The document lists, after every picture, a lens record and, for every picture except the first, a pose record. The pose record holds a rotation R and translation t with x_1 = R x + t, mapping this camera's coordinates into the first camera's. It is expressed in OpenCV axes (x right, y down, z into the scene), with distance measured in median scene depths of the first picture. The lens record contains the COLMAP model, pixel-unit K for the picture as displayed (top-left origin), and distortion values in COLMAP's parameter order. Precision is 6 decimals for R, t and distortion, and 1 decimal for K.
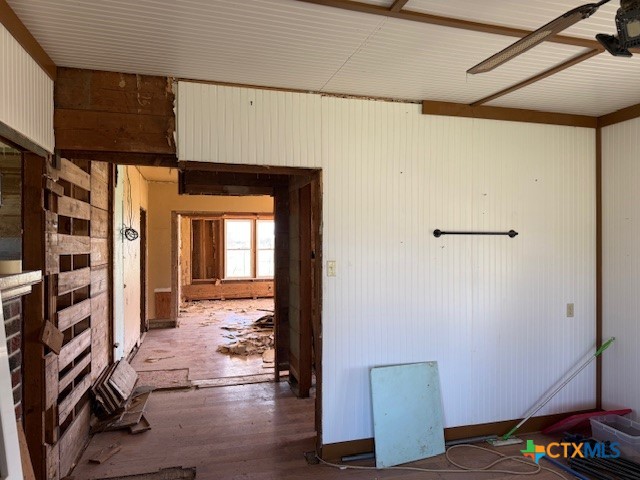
lens RADIAL K [[467.7, 0, 320.2], [0, 467.7, 240.0], [0, 0, 1]] dist [-0.002703, -0.001105]
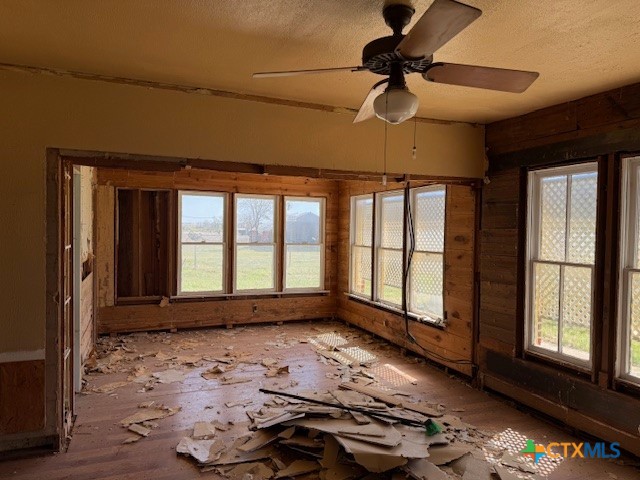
lens RADIAL K [[467.7, 0, 321.6], [0, 467.7, 241.2], [0, 0, 1]] dist [-0.002703, -0.001105]
pose [[0.992862, 0.013999, 0.118448, -0.098302], [-0.017289, 0.999492, 0.026786, -0.000675], [-0.118013, -0.028643, 0.992599, 0.417694]]
